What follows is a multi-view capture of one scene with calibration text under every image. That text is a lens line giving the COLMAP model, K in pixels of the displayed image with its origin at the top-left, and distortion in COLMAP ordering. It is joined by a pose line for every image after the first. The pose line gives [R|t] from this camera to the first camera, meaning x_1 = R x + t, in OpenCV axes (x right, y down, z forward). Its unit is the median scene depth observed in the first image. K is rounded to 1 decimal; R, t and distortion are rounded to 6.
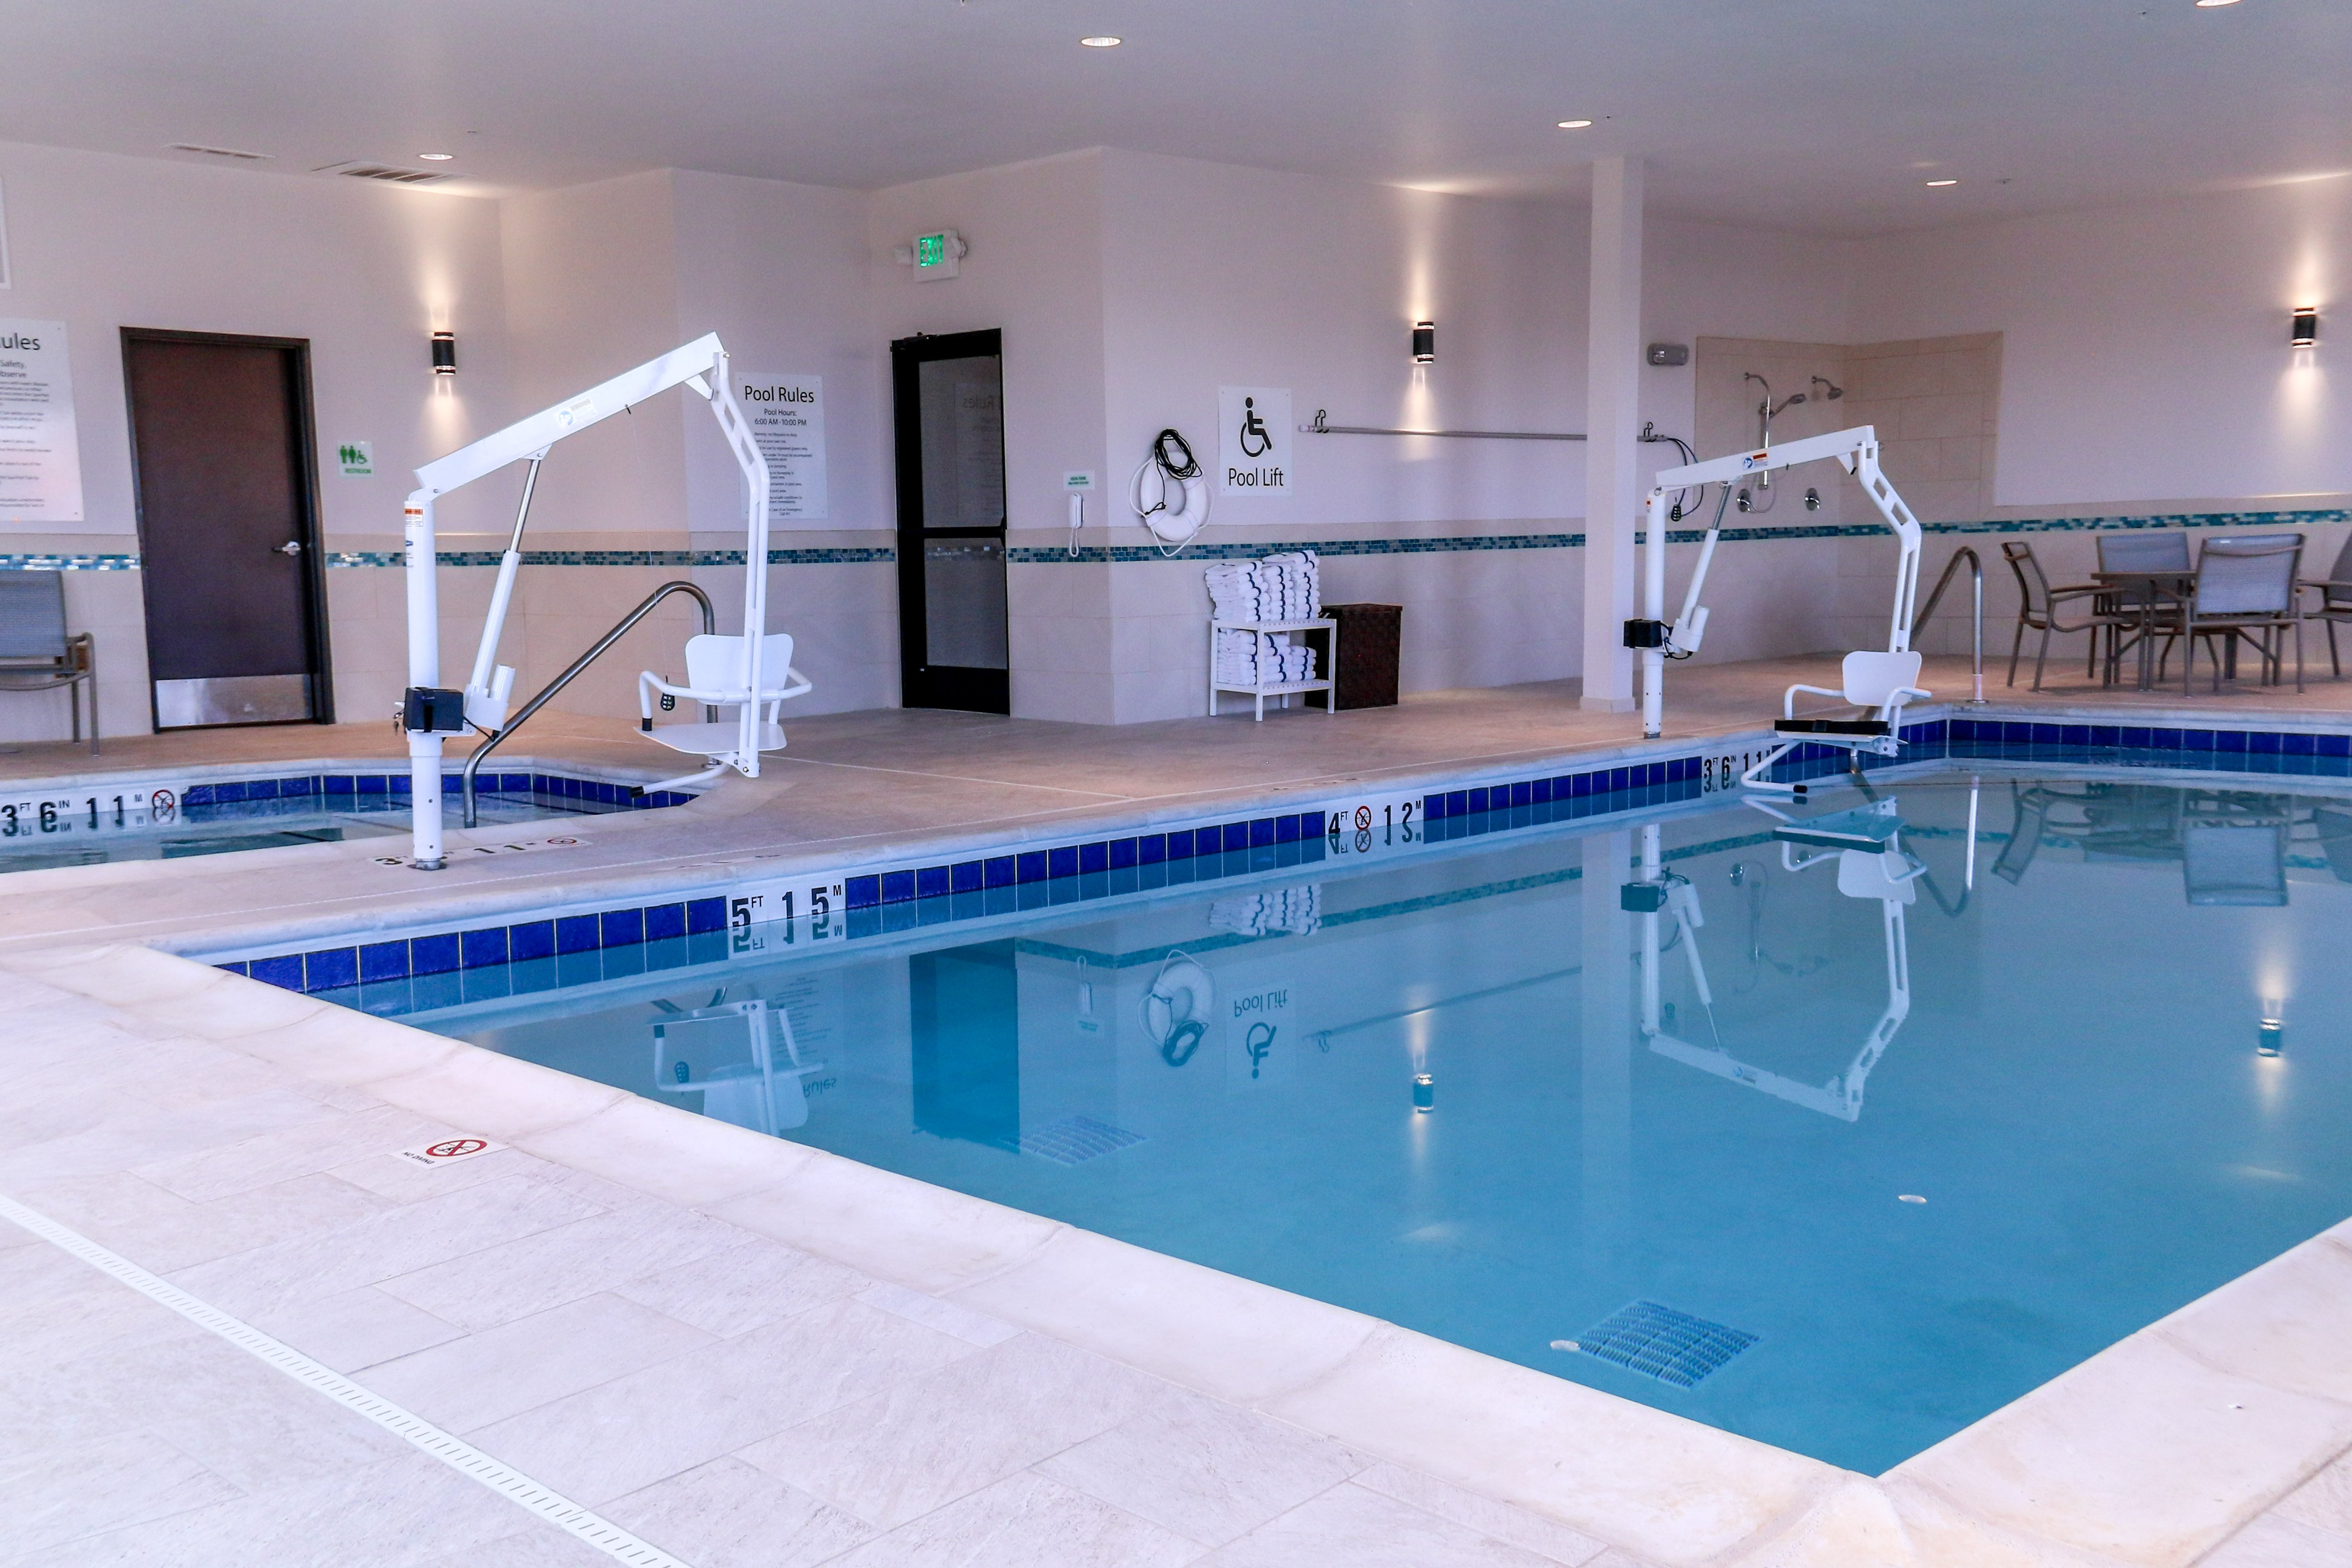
lens RADIAL K [[2236.6, 0, 1165.9], [0, 2236.6, 844.8], [0, 0, 1]] dist [0.127350, -0.084517]
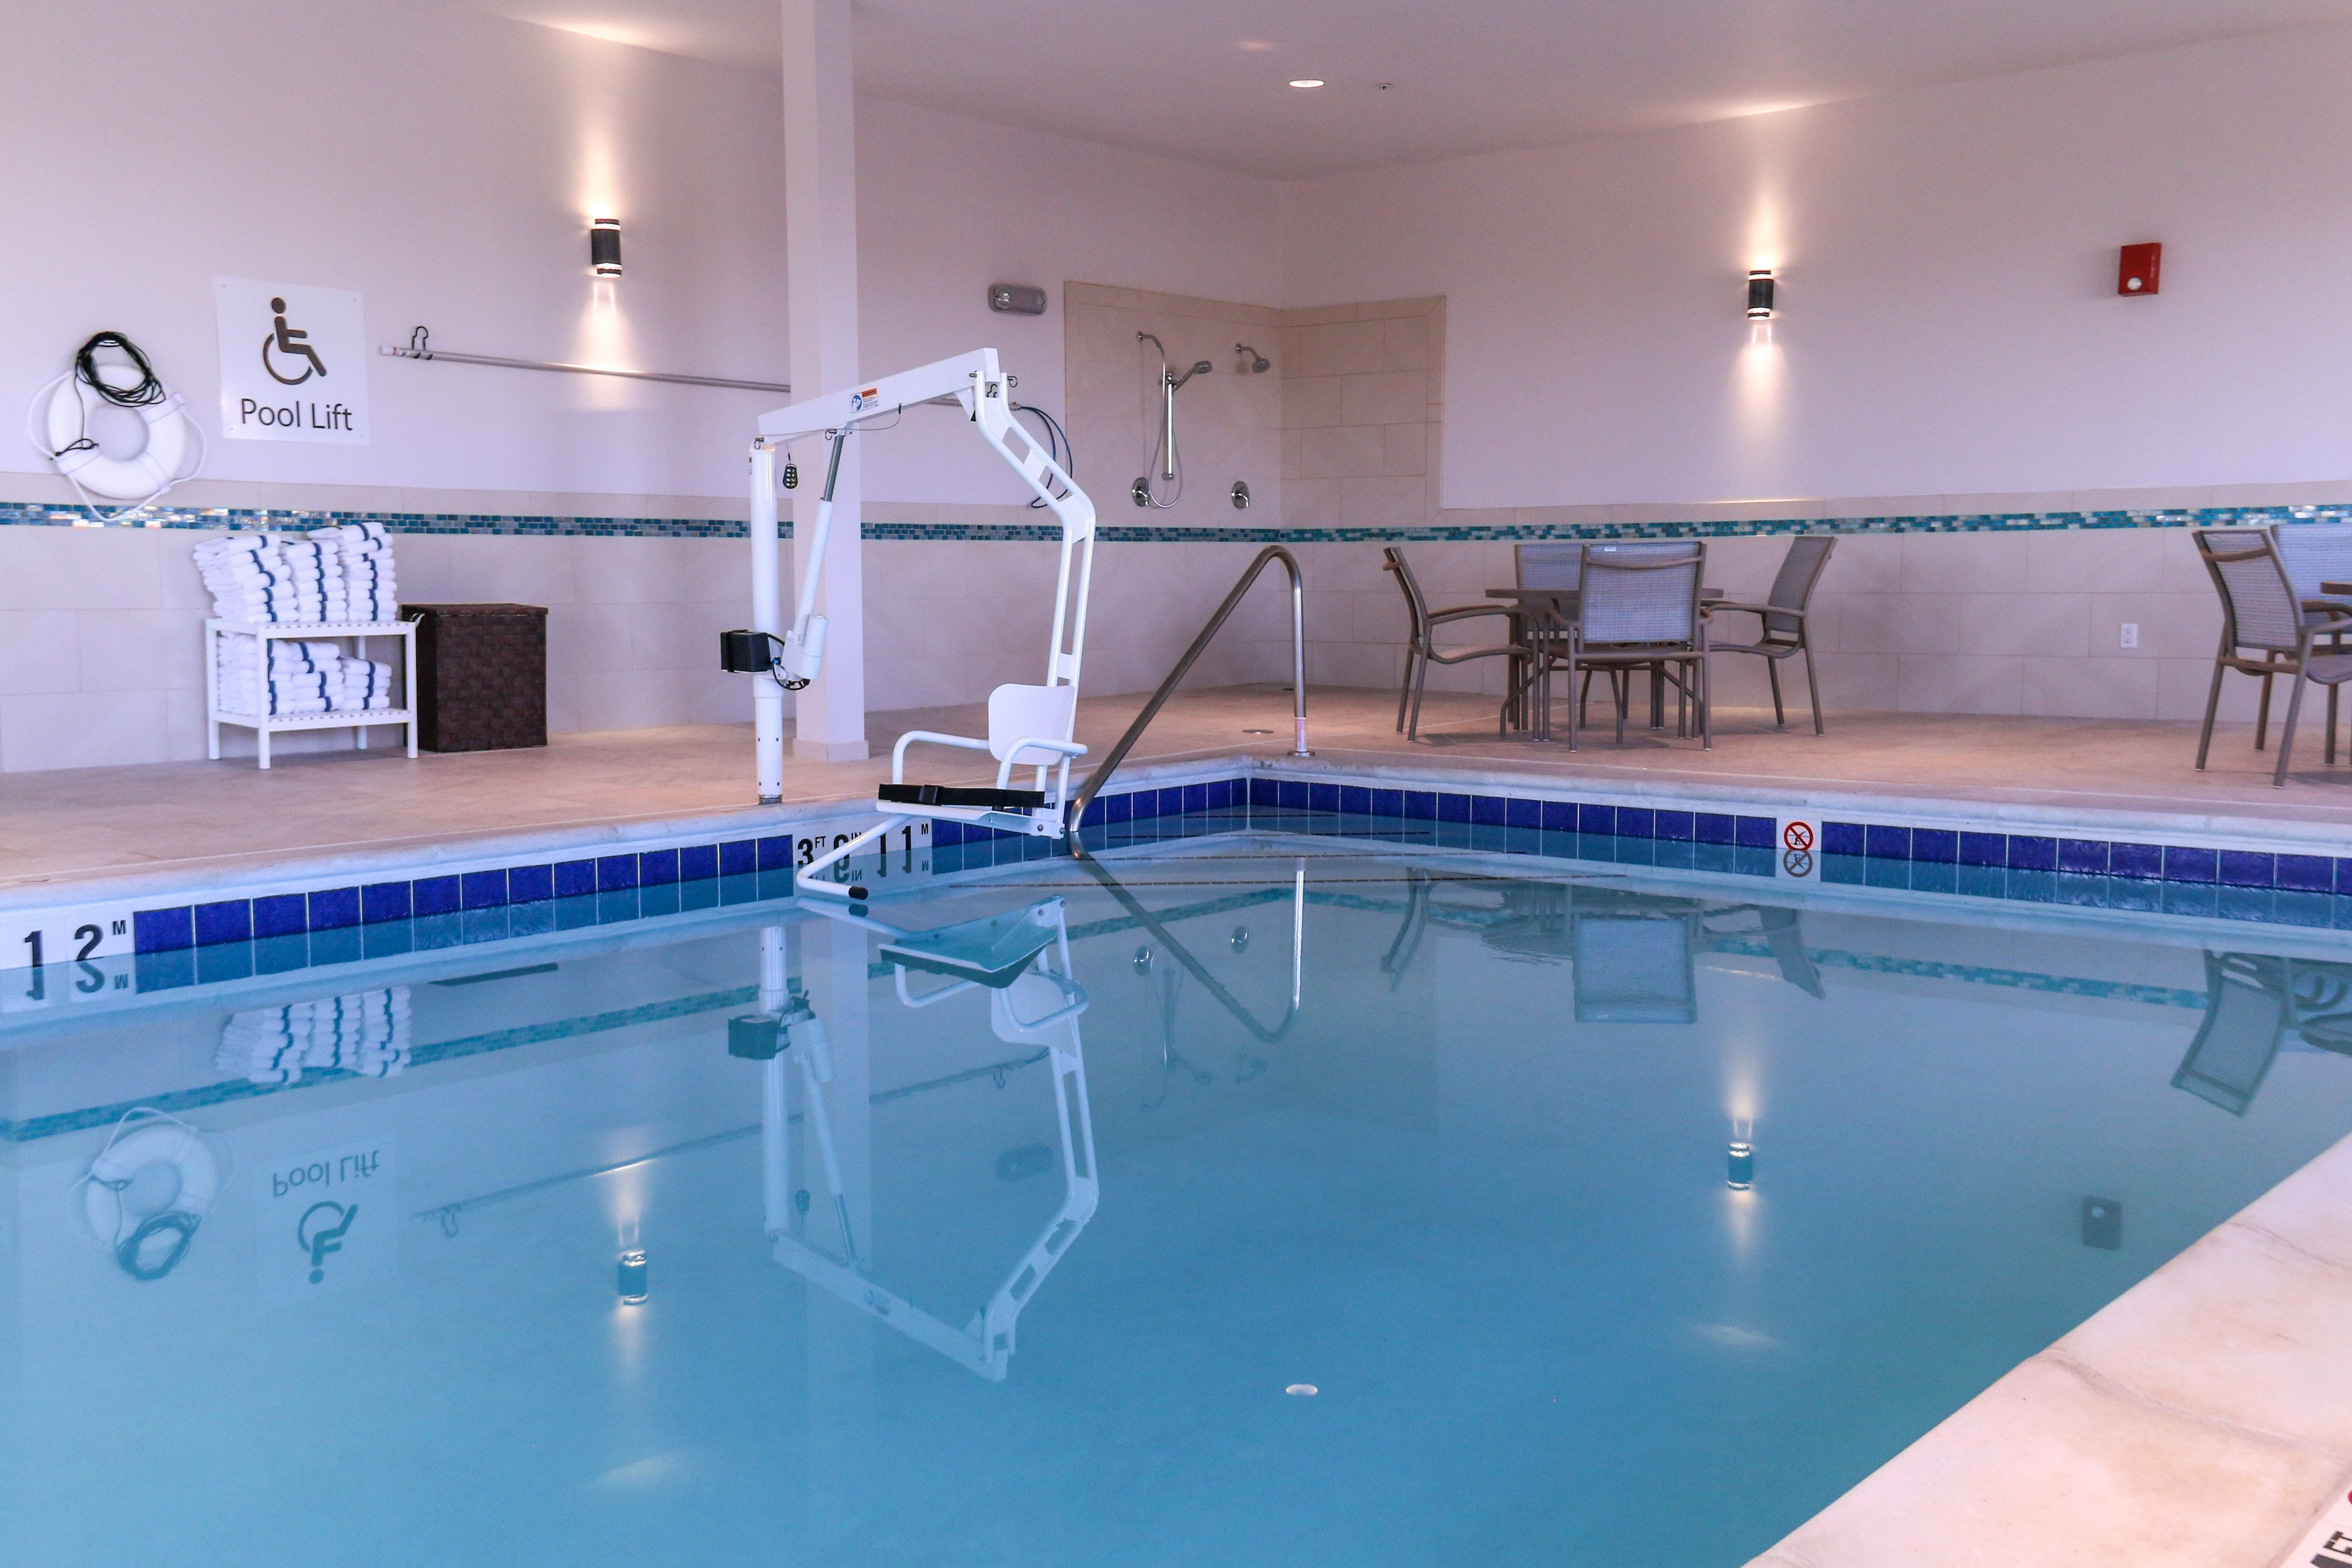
lens RADIAL K [[2378.6, 0, 1174.7], [0, 2378.6, 818.5], [0, 0, 1]] dist [0.135717, -0.006585]
pose [[0.990491, 0.005638, 0.137465, 0.205607], [-0.002140, 0.999671, -0.025577, -0.021309], [-0.137564, 0.025040, 0.990176, 0.227014]]
